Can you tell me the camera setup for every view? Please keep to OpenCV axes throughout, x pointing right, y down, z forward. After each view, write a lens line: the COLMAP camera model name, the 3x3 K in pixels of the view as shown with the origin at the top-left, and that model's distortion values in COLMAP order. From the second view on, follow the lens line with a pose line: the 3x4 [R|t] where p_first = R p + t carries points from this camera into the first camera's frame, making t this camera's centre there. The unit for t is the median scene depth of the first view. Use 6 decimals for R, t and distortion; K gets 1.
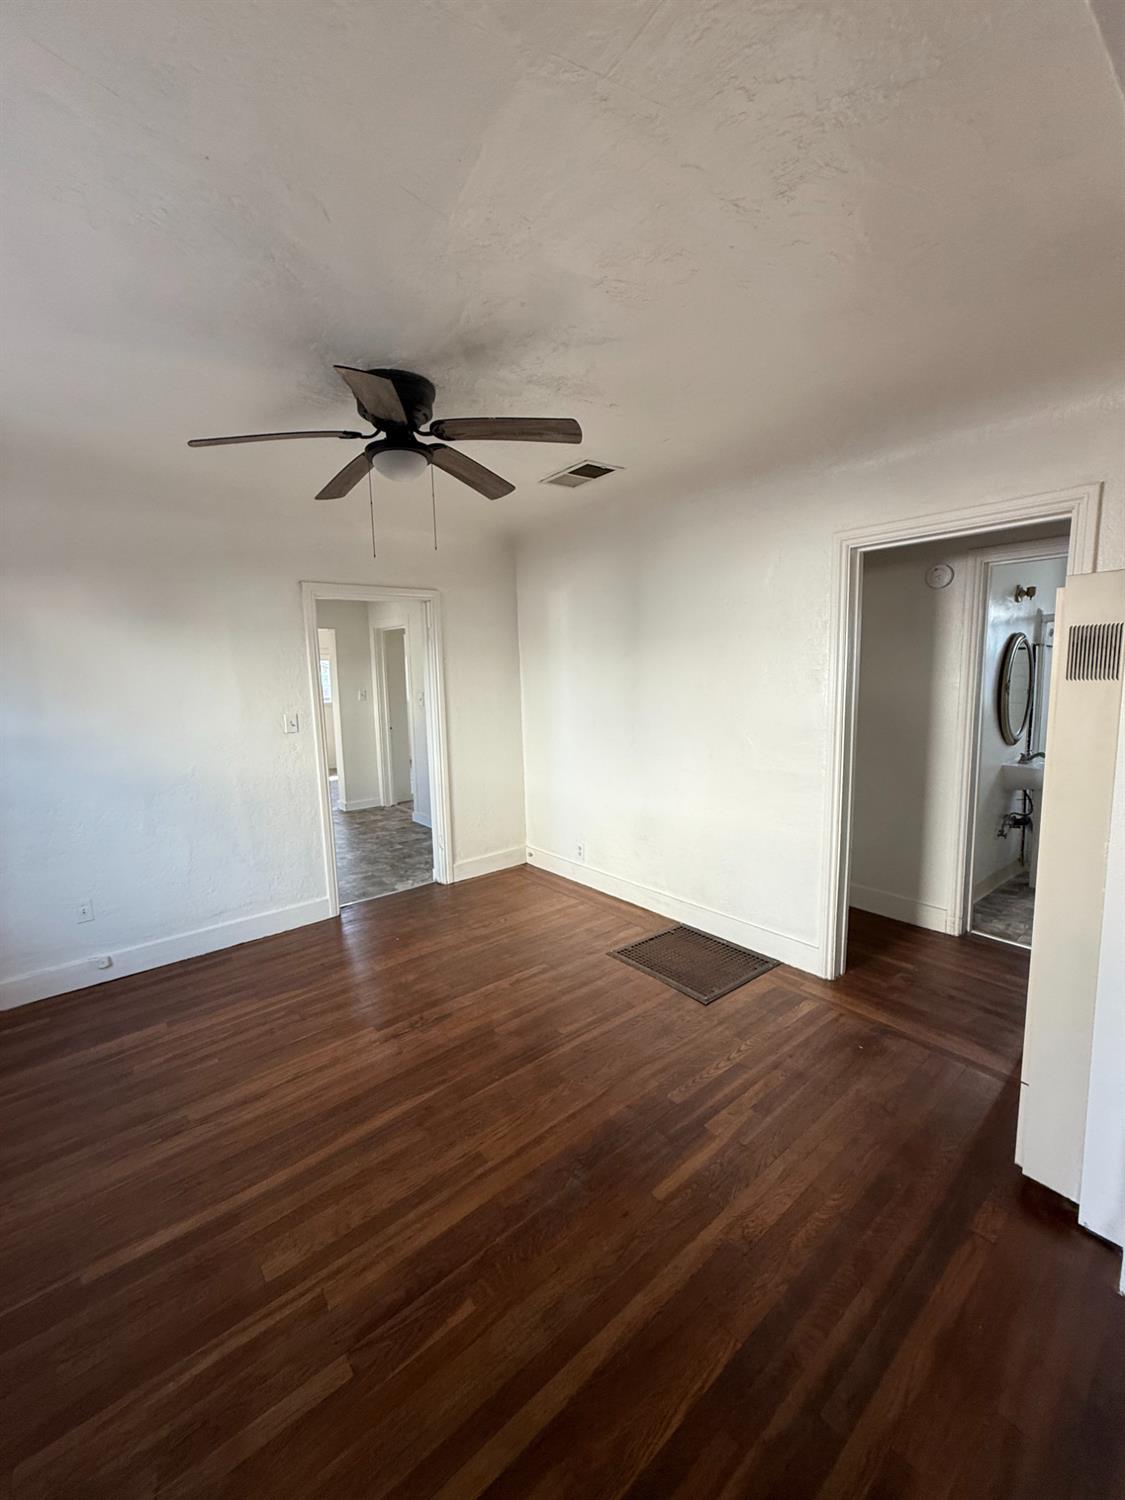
lens RADIAL K [[602.7, 0, 561.4], [0, 602.7, 723.6], [0, 0, 1]] dist [0.000025, -0.000035]
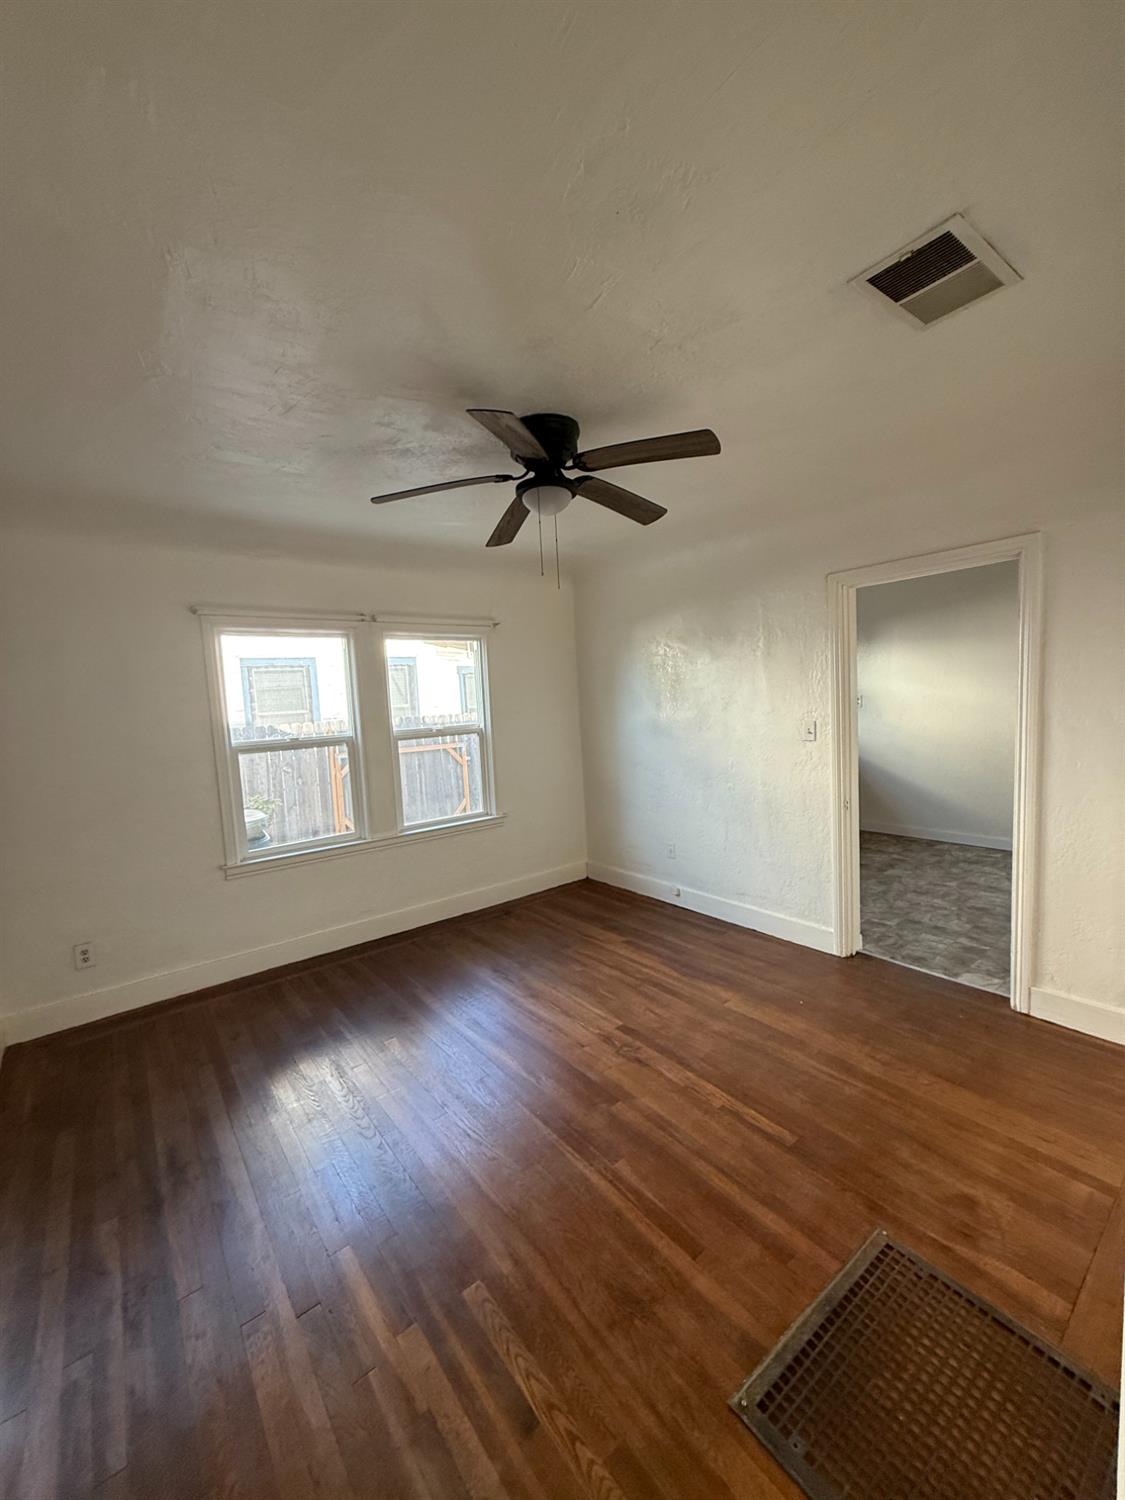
lens RADIAL K [[595.2, 0, 558.5], [0, 595.2, 746.9], [0, 0, 1]] dist [-0.000680, -0.000191]
pose [[-0.024515, 0.115029, -0.993060, 0.557965], [-0.038762, 0.992502, 0.115922, -0.078308], [0.998948, 0.041335, -0.019873, 0.741358]]
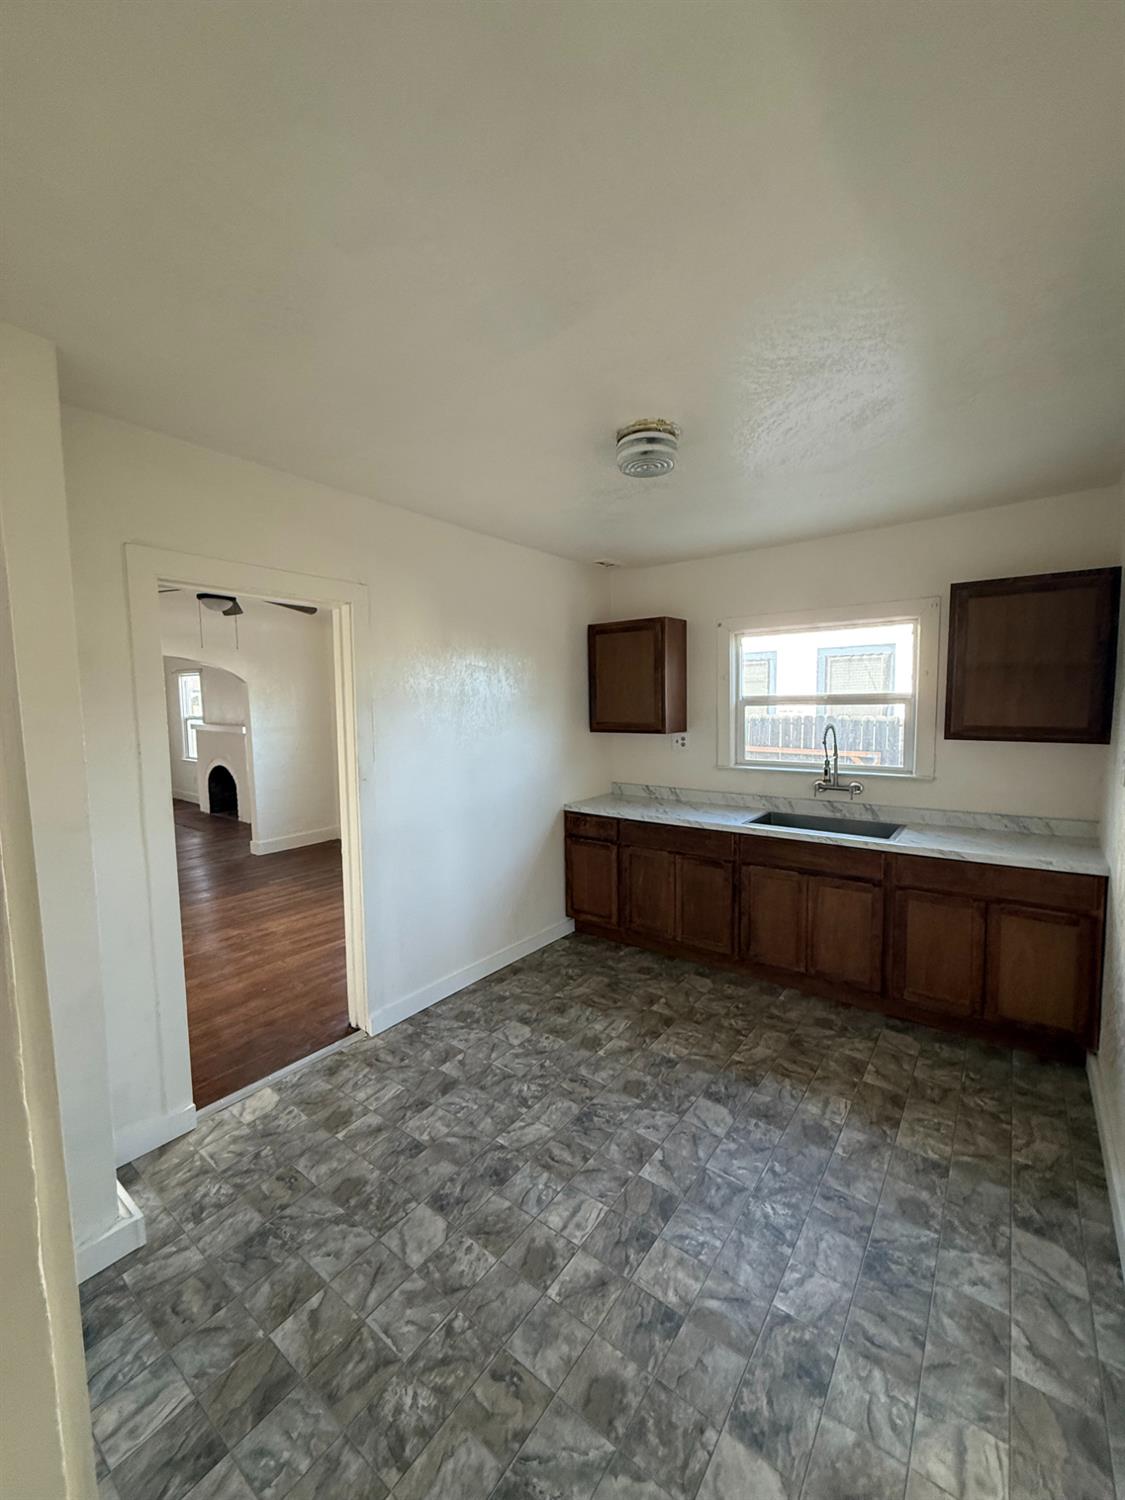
lens RADIAL K [[586.4, 0, 562.5], [0, 586.4, 750.0], [0, 0, 1]] dist [0.012627, -0.000125]
pose [[-0.971703, 0.054000, -0.229952, -0.594473], [0.013183, 0.984398, 0.175462, -0.193466], [0.235839, 0.167465, -0.957254, 2.149900]]
